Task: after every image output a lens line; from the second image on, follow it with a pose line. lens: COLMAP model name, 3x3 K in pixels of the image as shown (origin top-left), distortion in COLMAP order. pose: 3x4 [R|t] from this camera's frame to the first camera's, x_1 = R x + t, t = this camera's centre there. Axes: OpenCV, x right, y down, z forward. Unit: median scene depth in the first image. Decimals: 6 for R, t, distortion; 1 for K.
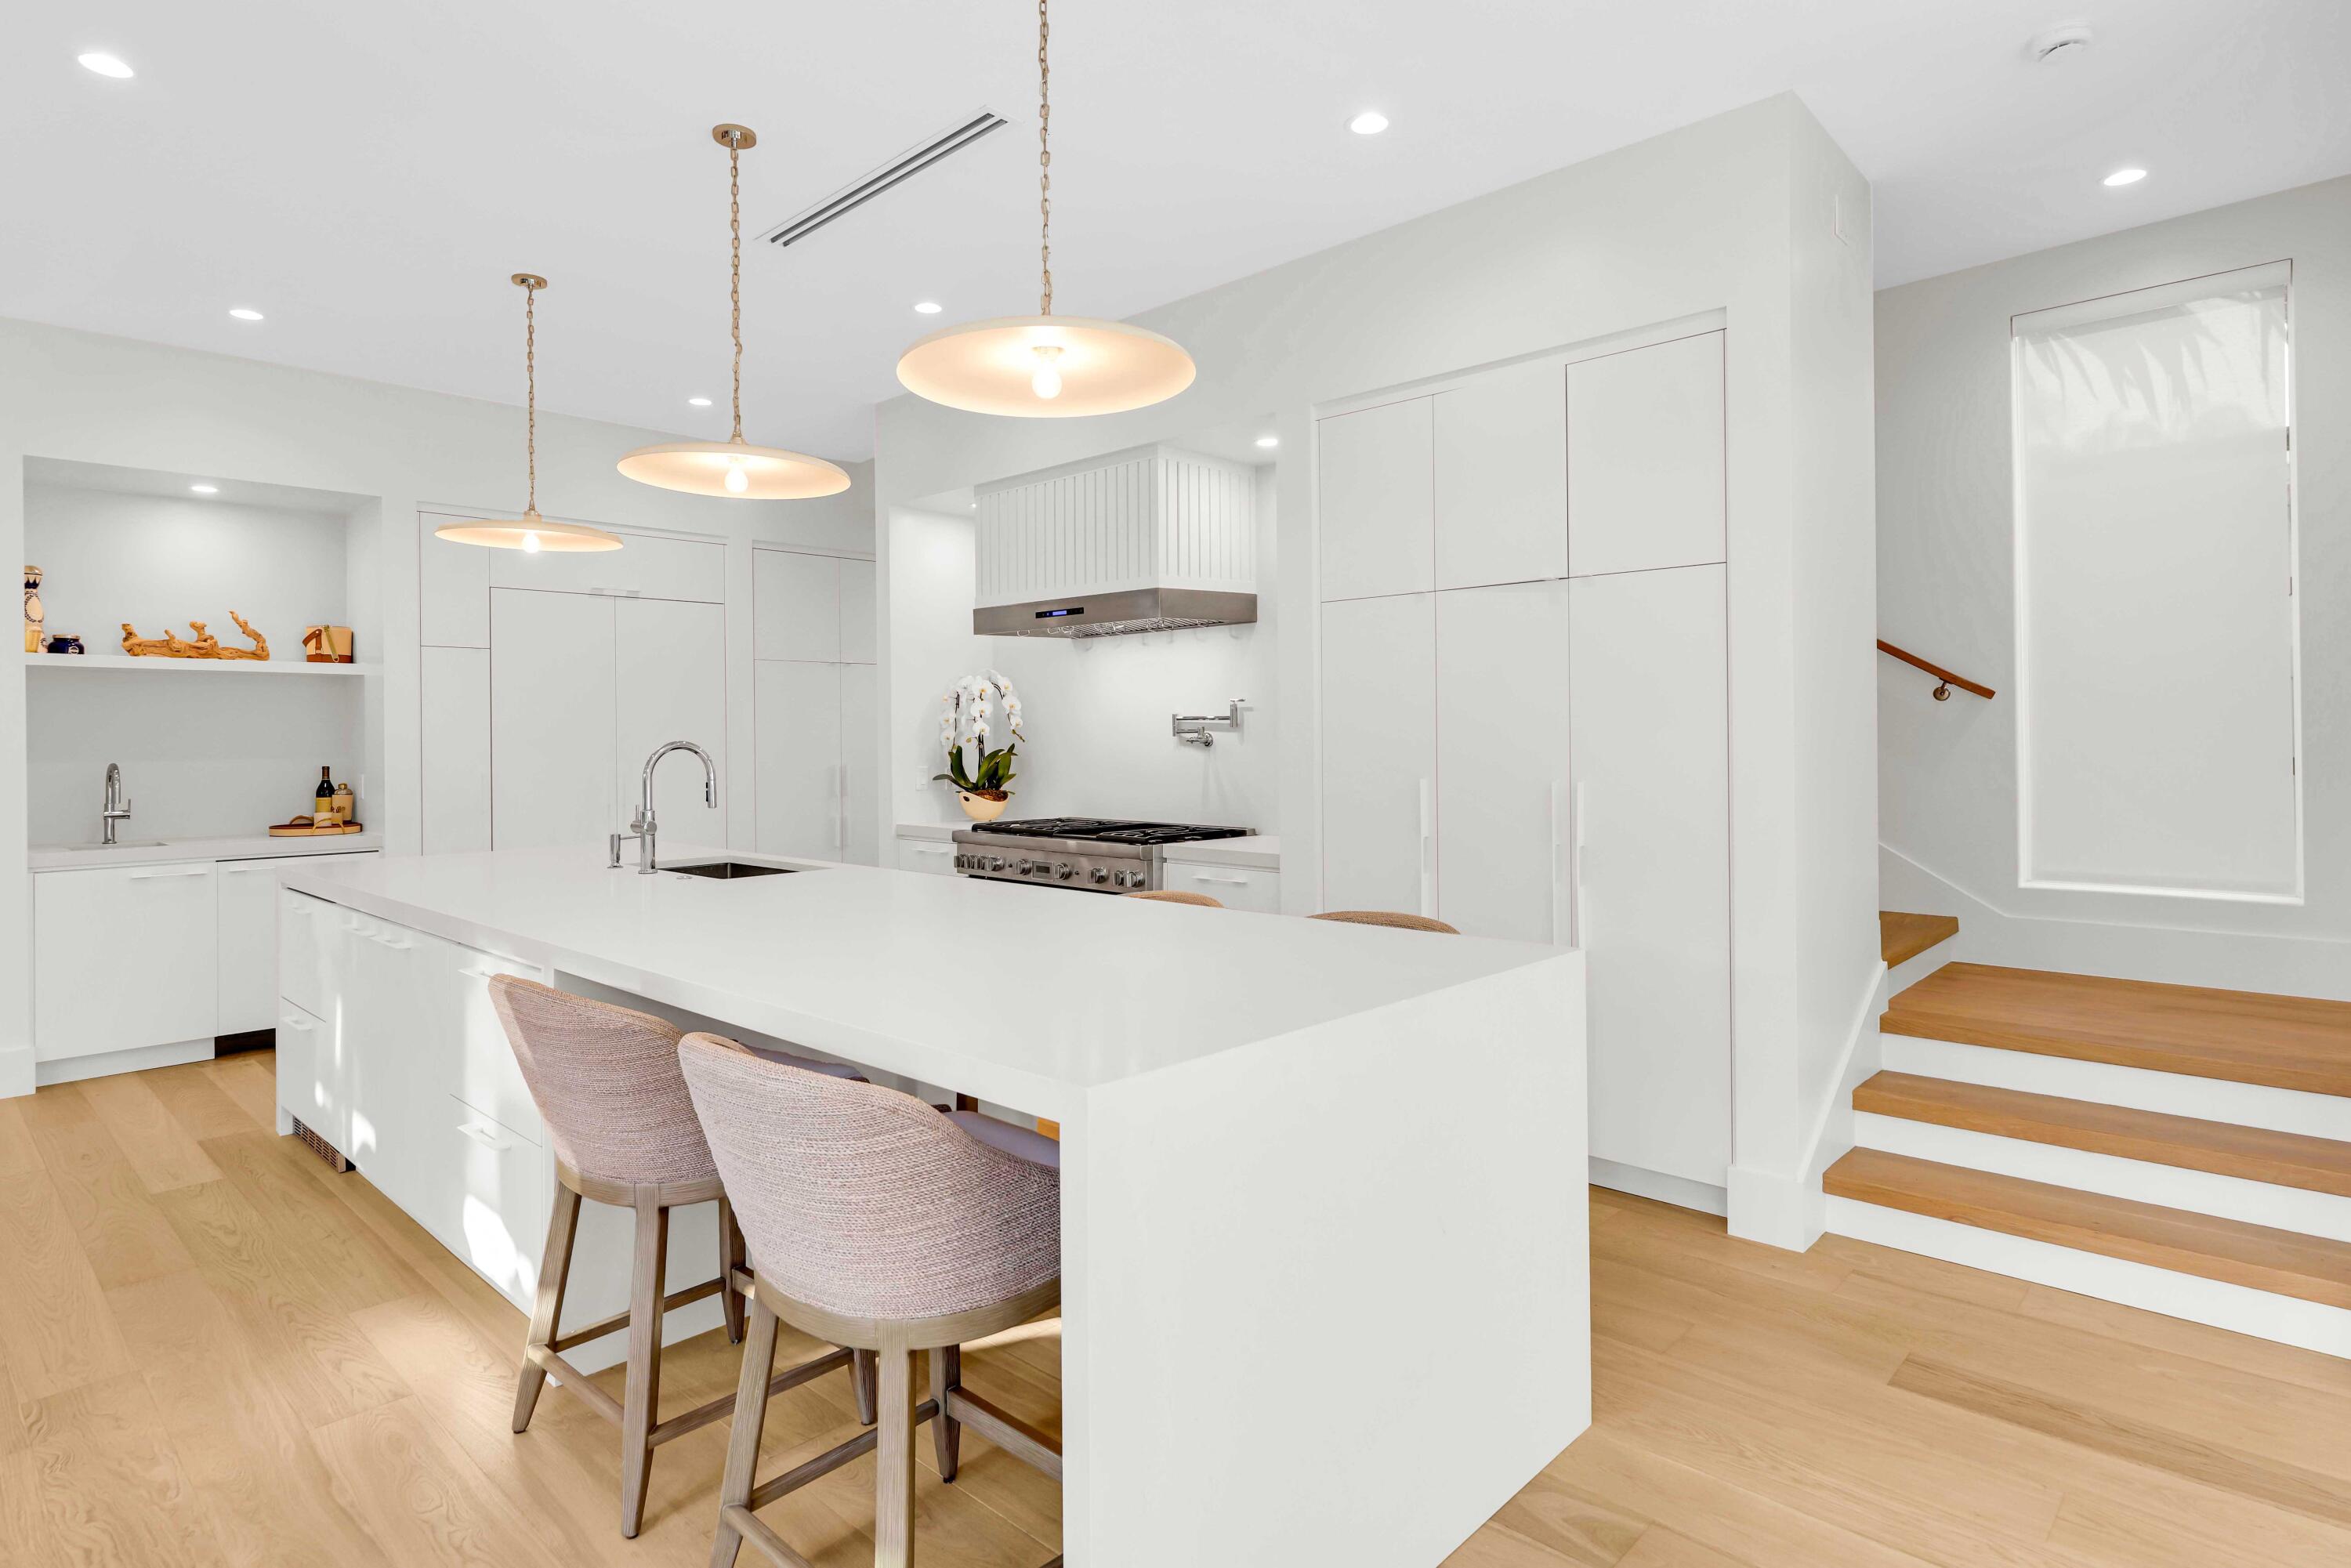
lens RADIAL K [[1232.3, 0, 1200.1], [0, 1232.3, 732.4], [0, 0, 1]] dist [0.004372, -0.002358]
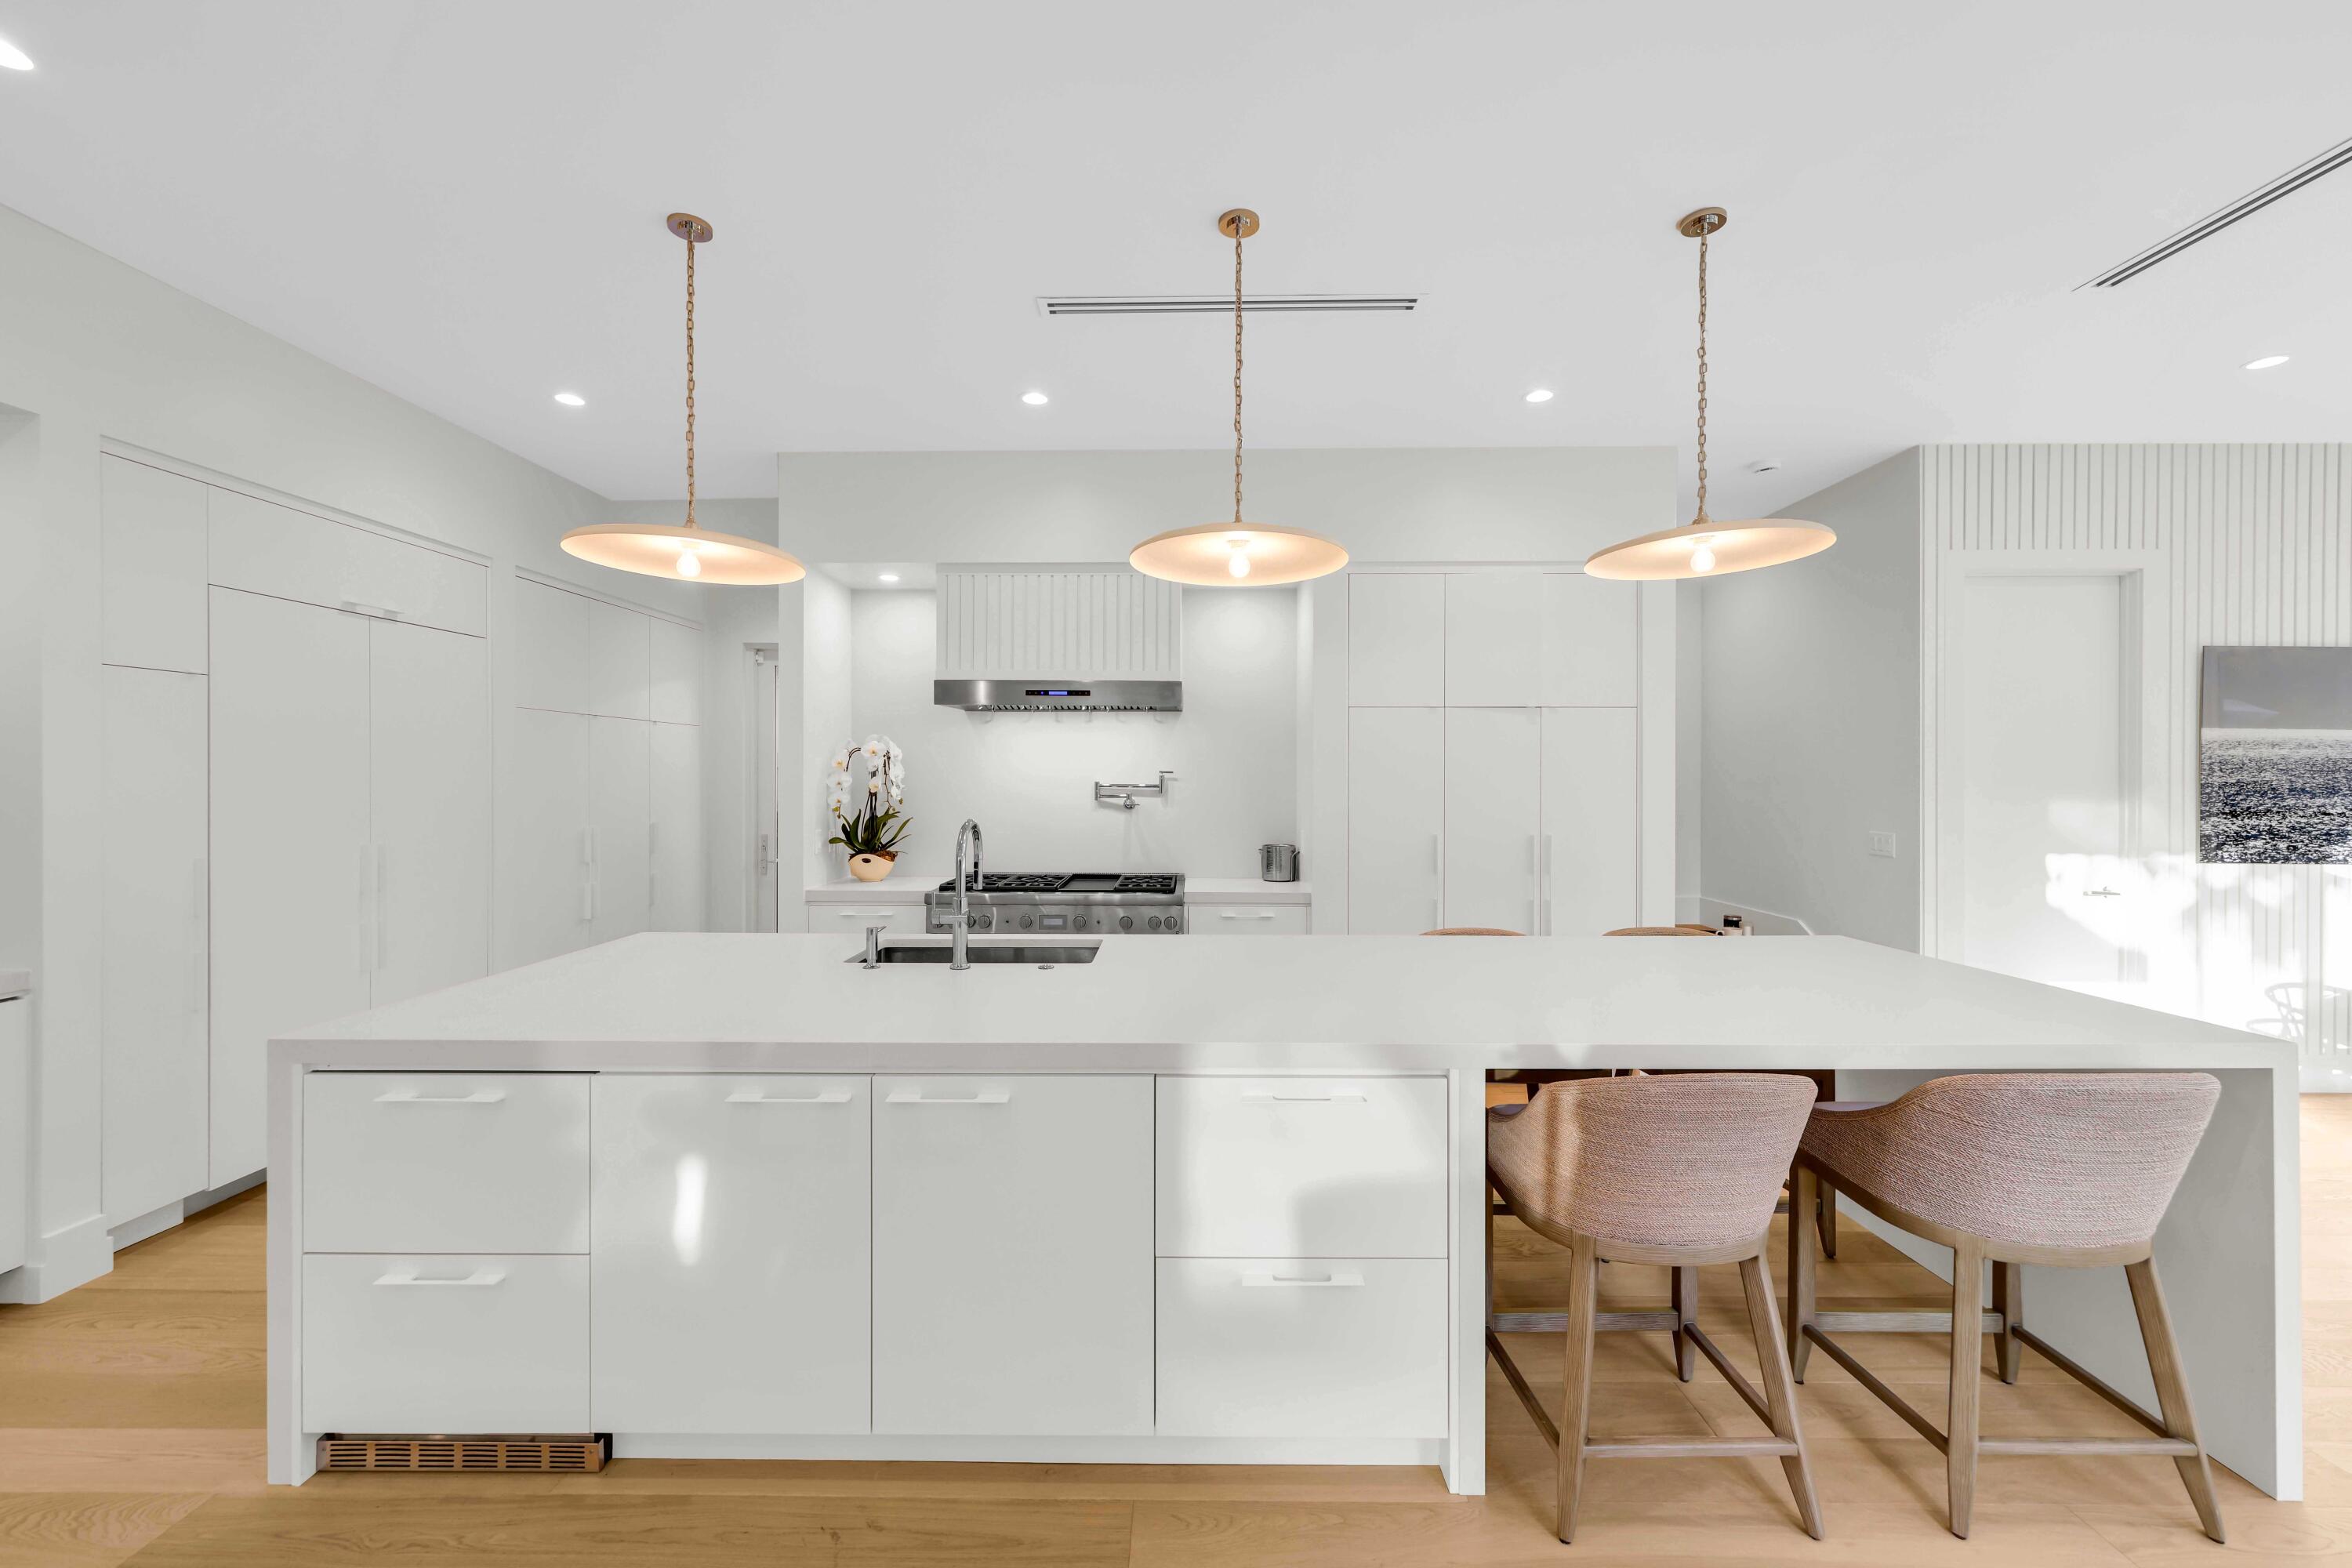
lens RADIAL K [[907.9, 0, 1180.6], [0, 907.9, 780.0], [0, 0, 1]] dist [0.000253, 0.000097]
pose [[0.743288, 0.009252, 0.668908, -0.559883], [-0.011133, 0.999937, -0.001459, -0.016600], [-0.668879, -0.006363, 0.743344, 0.294391]]
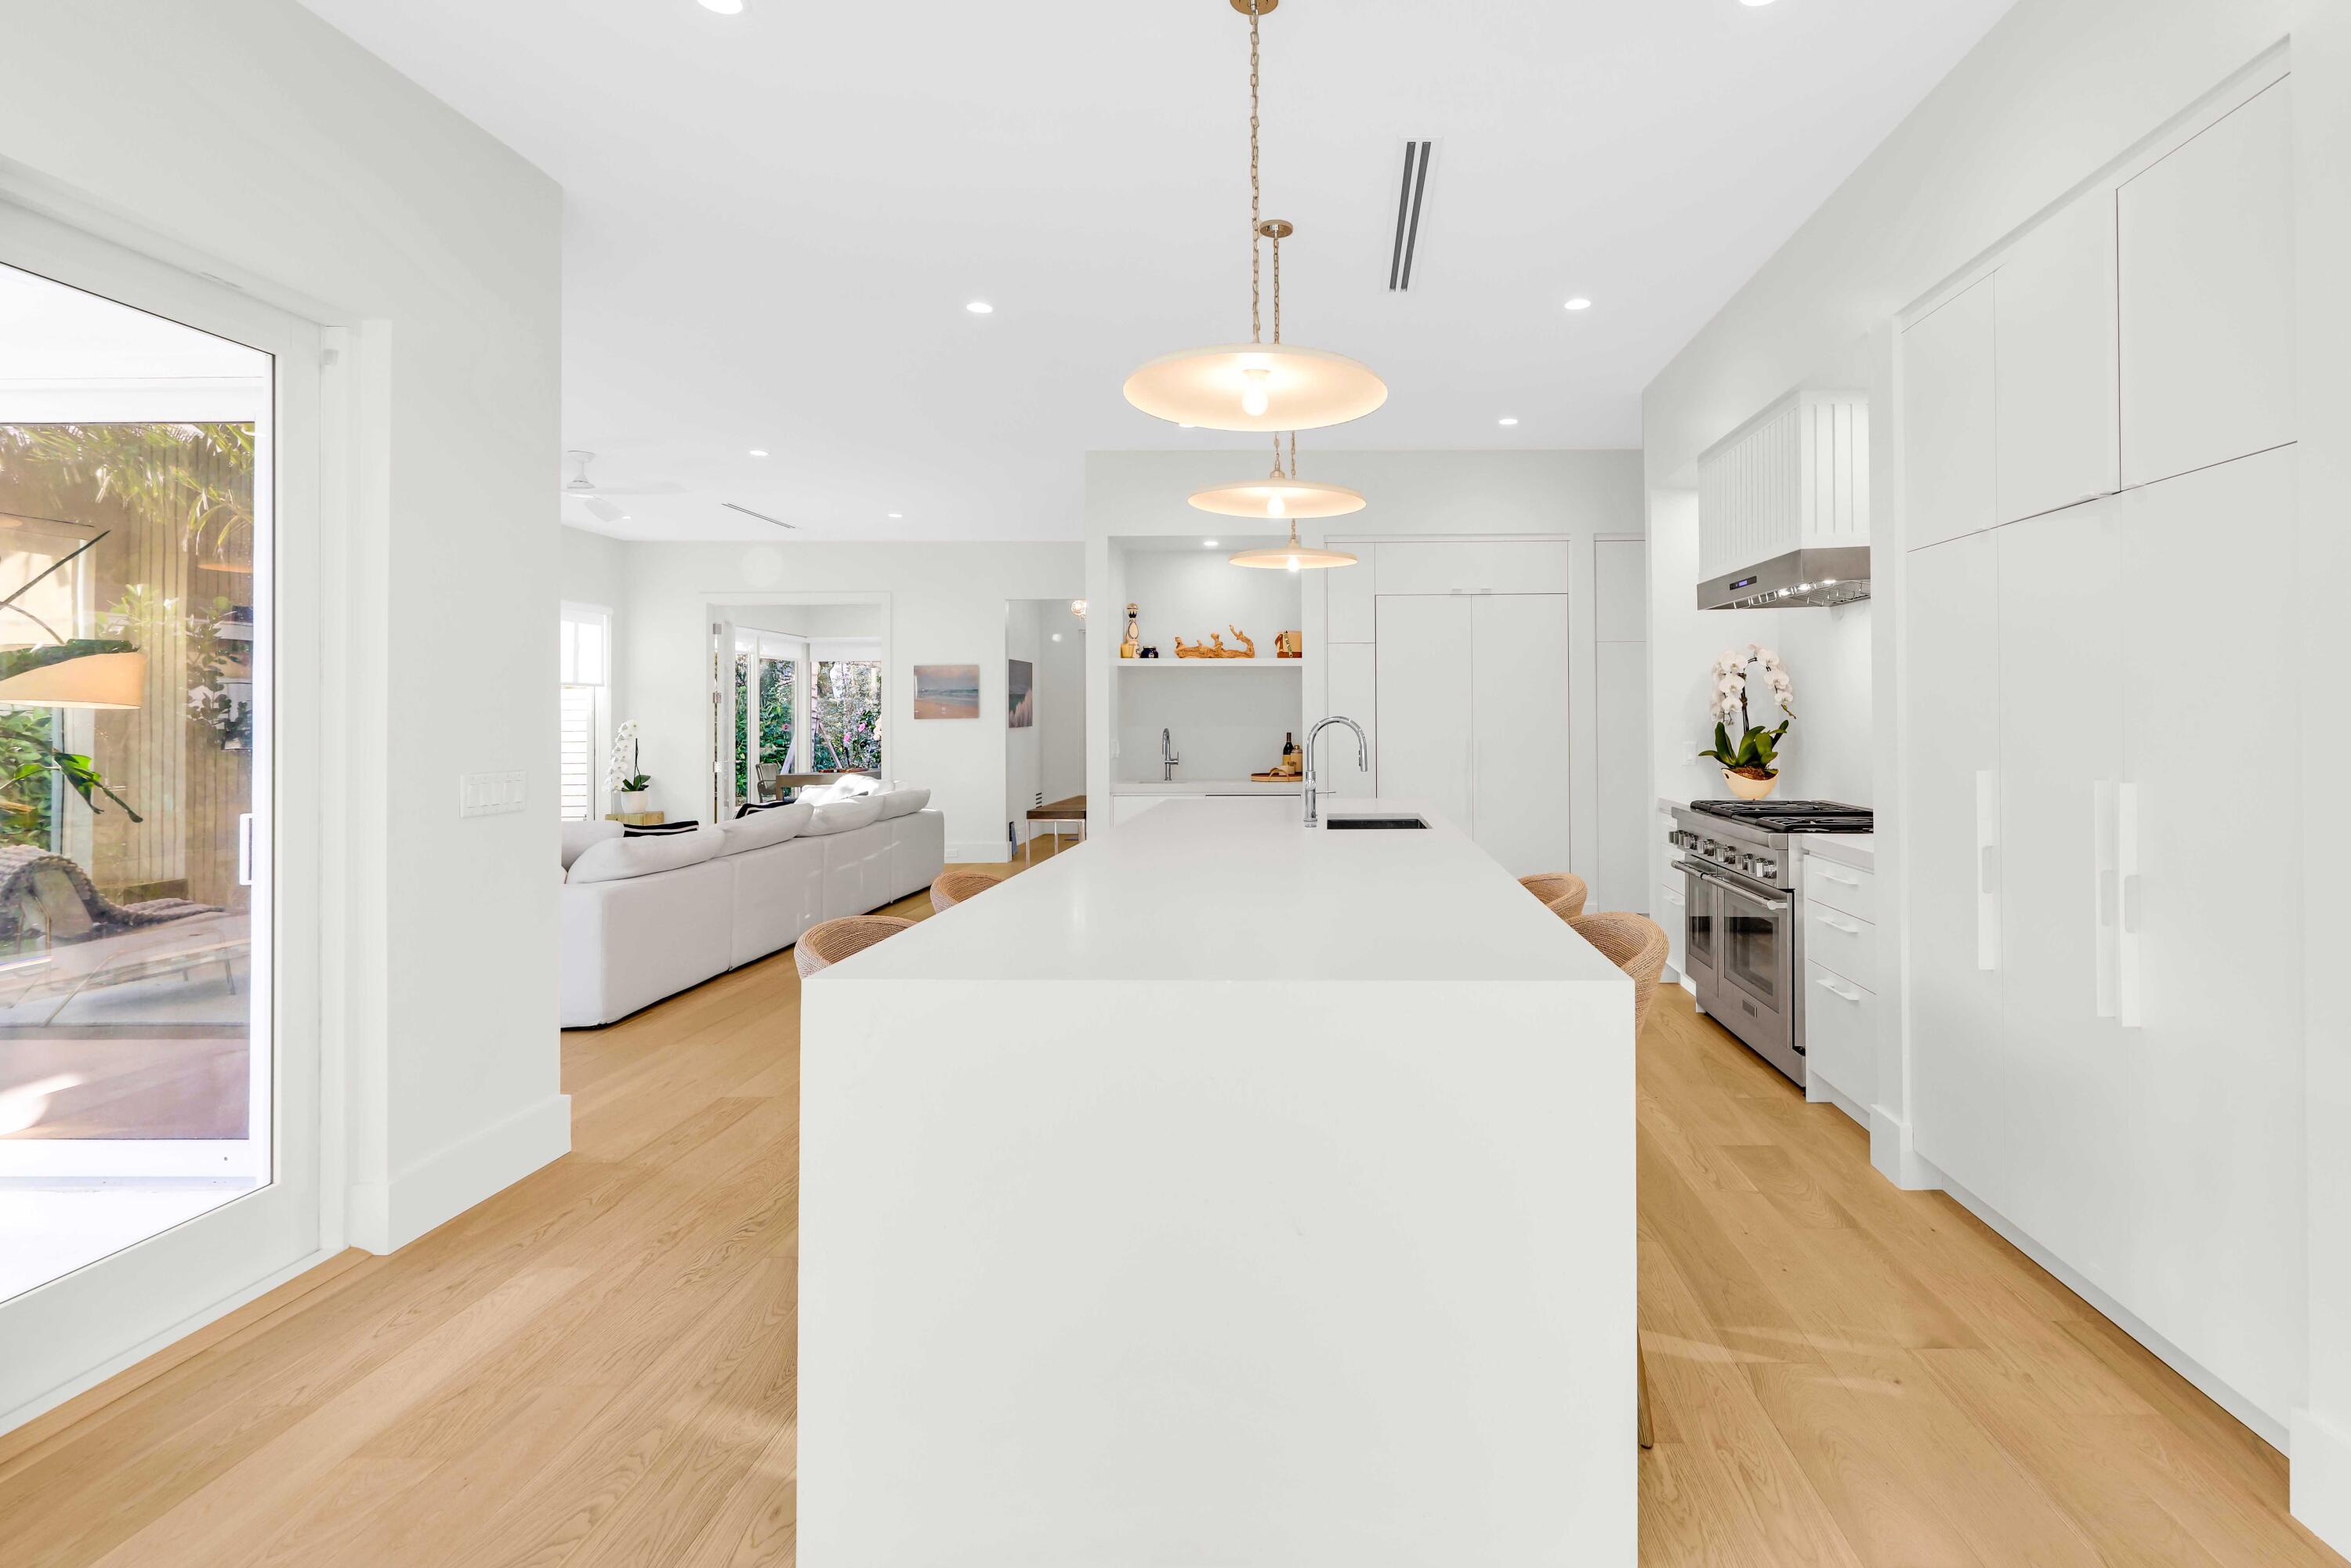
lens RADIAL K [[1159.8, 0, 1284.9], [0, 1159.8, 713.4], [0, 0, 1]] dist [0.001077, -0.000125]
pose [[0.676840, 0.004066, -0.736119, 0.273349], [0.000653, 0.999981, 0.006124, -0.002137], [0.736130, -0.004626, 0.676825, 0.122373]]
